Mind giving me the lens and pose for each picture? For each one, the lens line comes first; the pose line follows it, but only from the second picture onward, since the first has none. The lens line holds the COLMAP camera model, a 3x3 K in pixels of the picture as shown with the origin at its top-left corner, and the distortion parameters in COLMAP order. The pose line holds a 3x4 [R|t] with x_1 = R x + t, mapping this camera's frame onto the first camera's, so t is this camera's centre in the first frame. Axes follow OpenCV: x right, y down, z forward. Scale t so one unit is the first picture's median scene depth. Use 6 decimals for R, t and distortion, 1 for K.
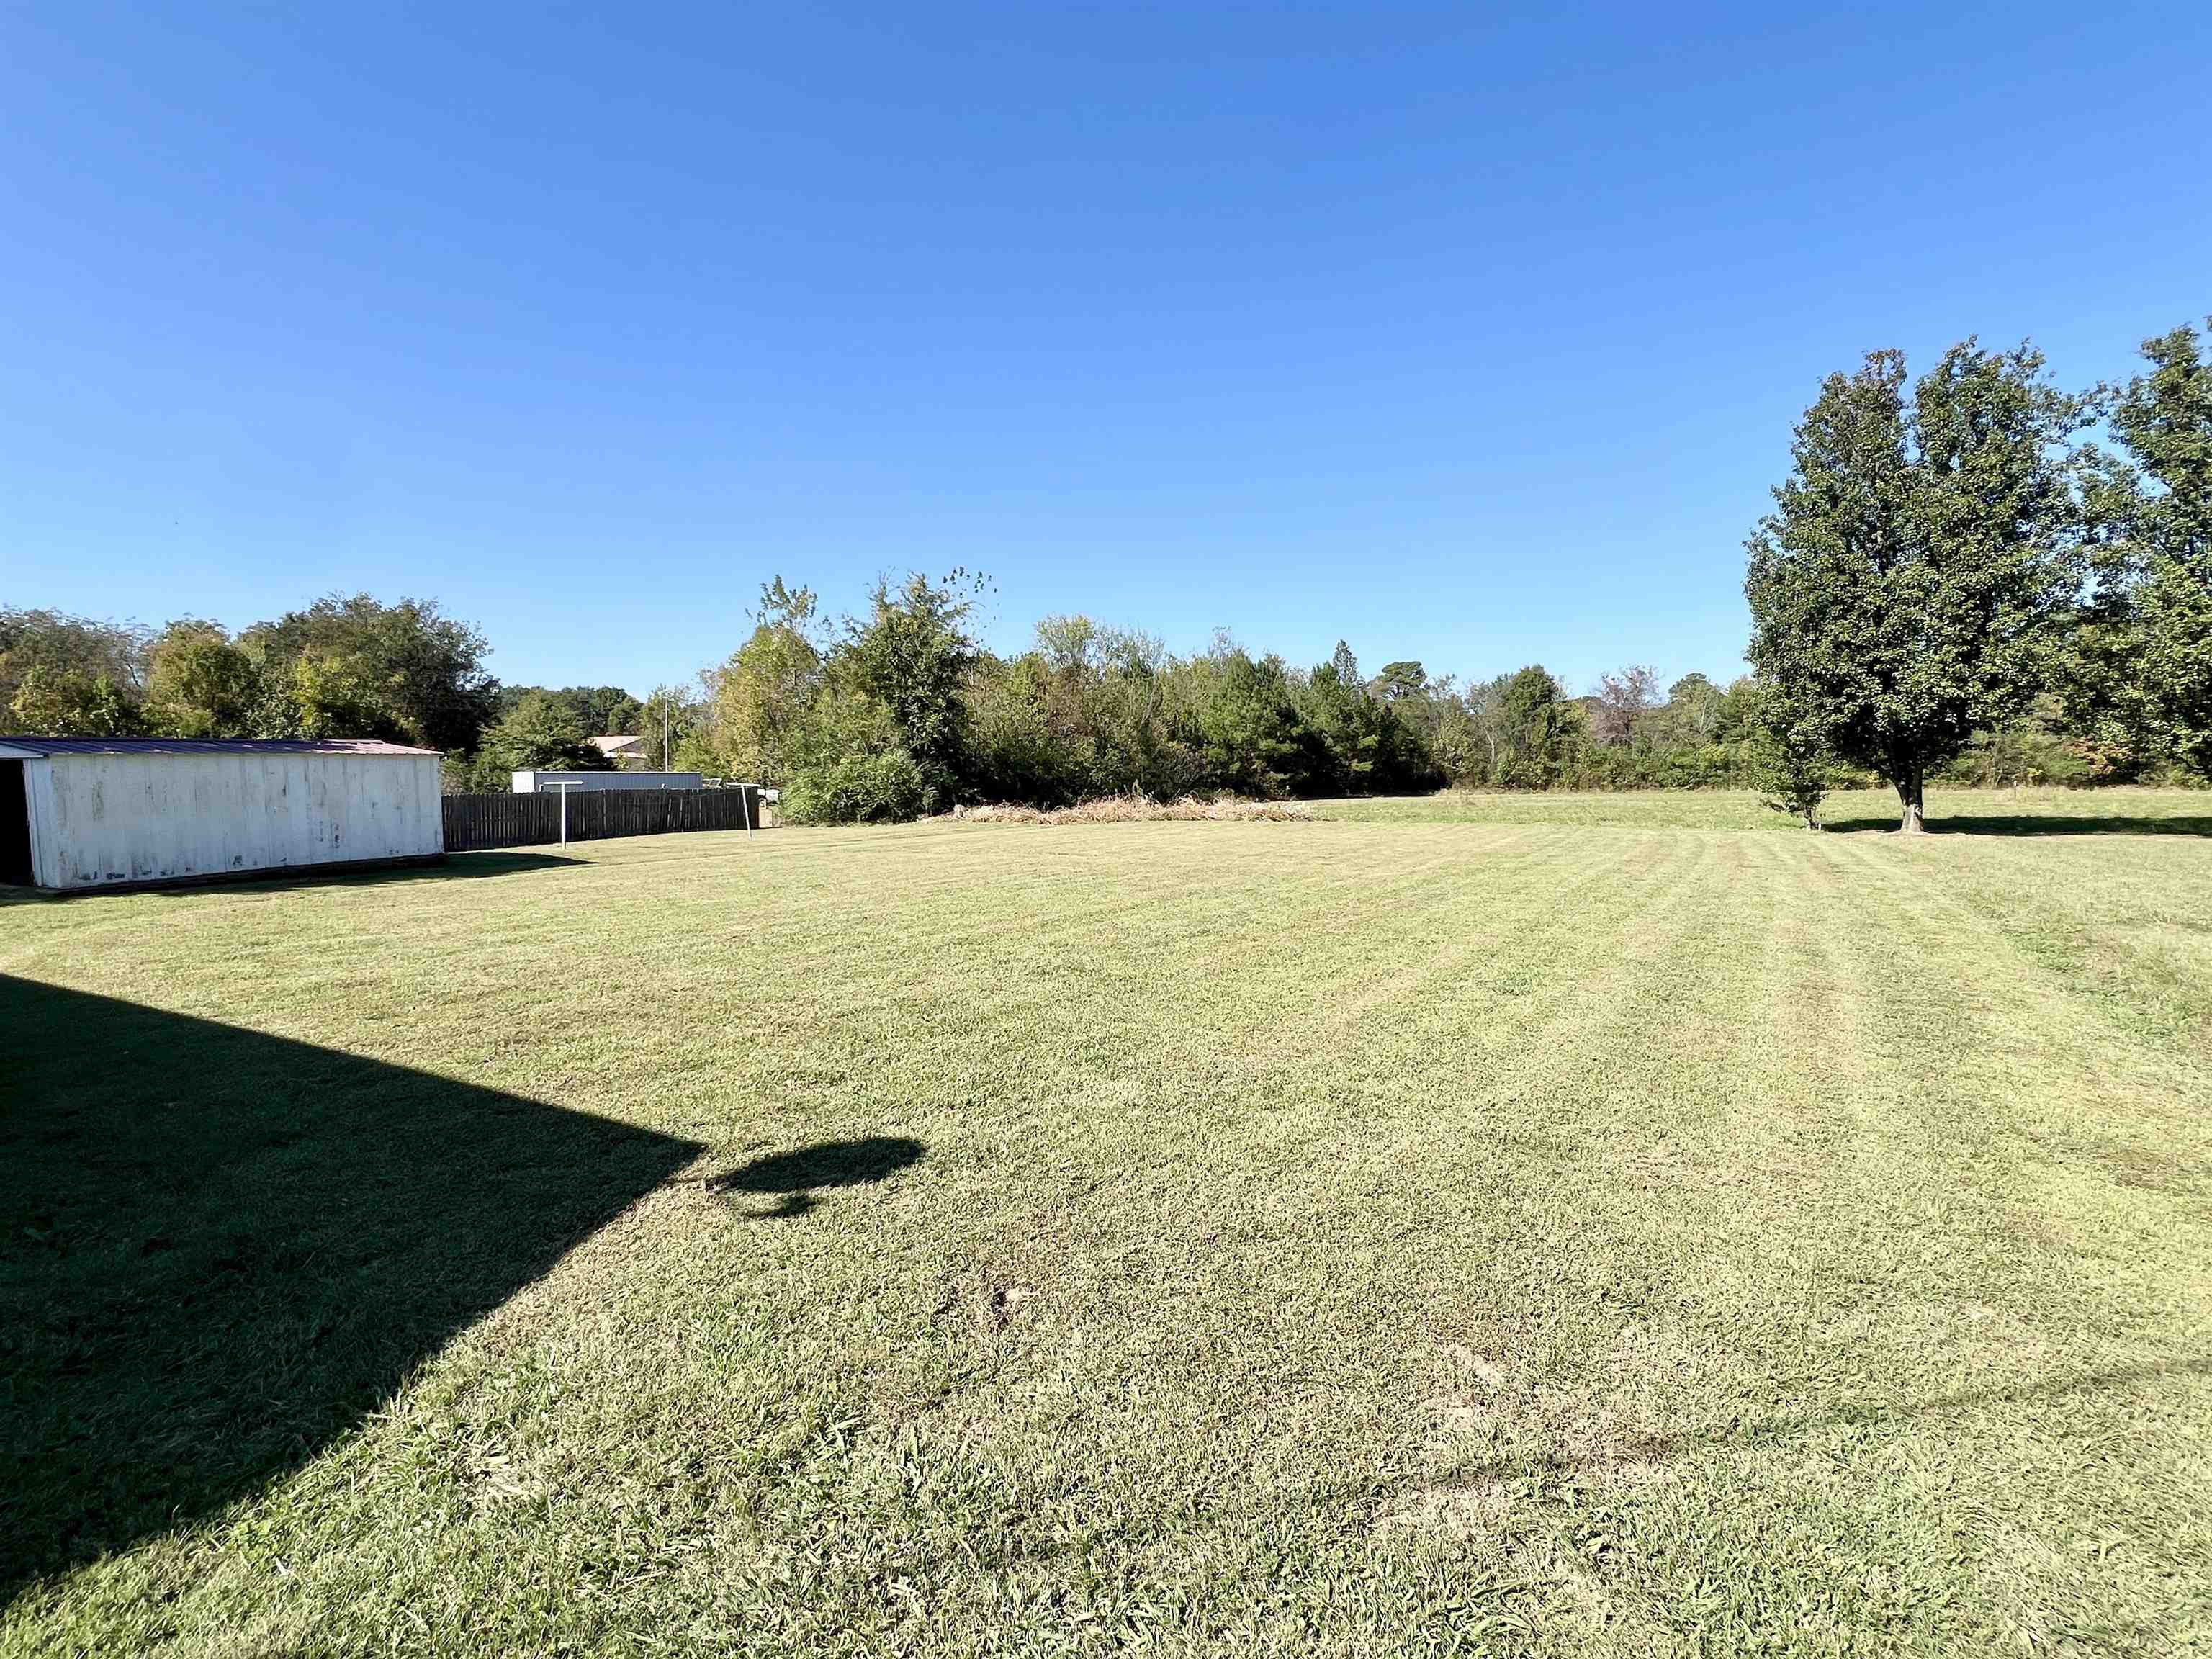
lens RADIAL K [[1035.3, 0, 1110.4], [0, 1035.3, 822.1], [0, 0, 1]] dist [0.001138, 0.000602]
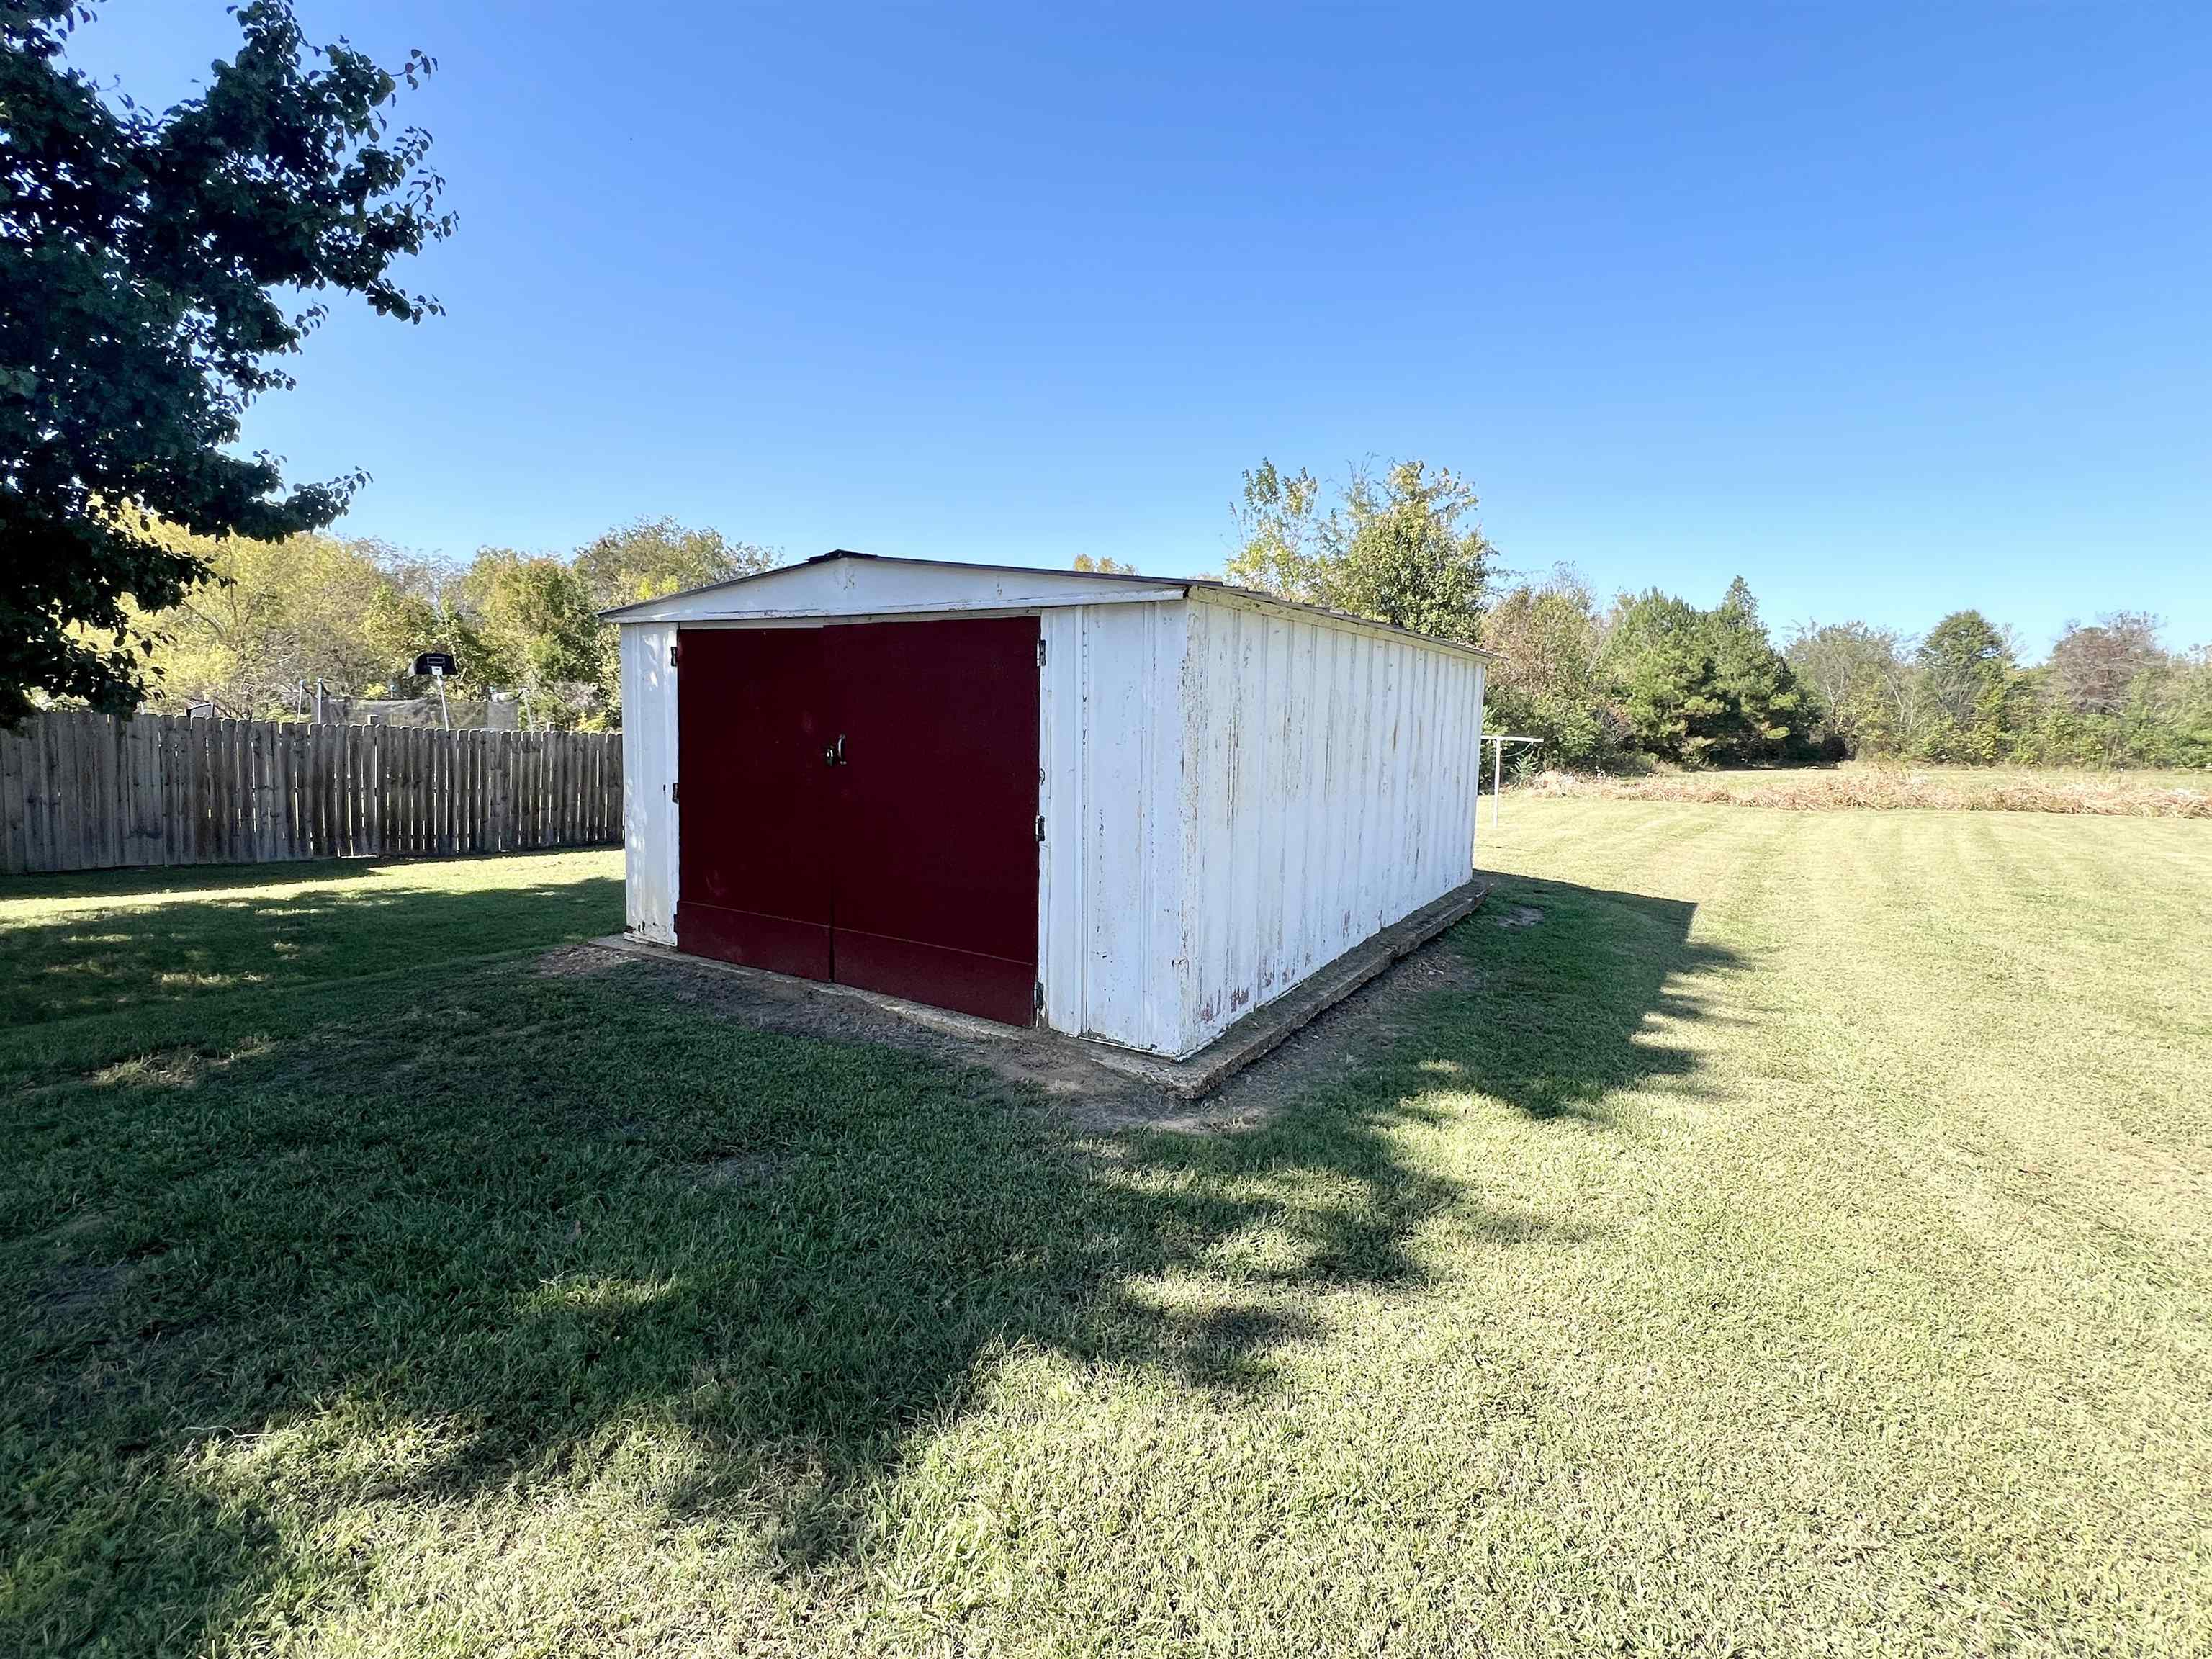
lens RADIAL K [[1035.3, 0, 1091.6], [0, 1035.3, 825.2], [0, 0, 1]] dist [0.001138, 0.000602]
pose [[0.985813, 0.041658, -0.162593, -0.149426], [-0.033988, 0.998187, 0.049678, -0.002325], [0.164367, -0.043447, 0.985442, 0.107370]]
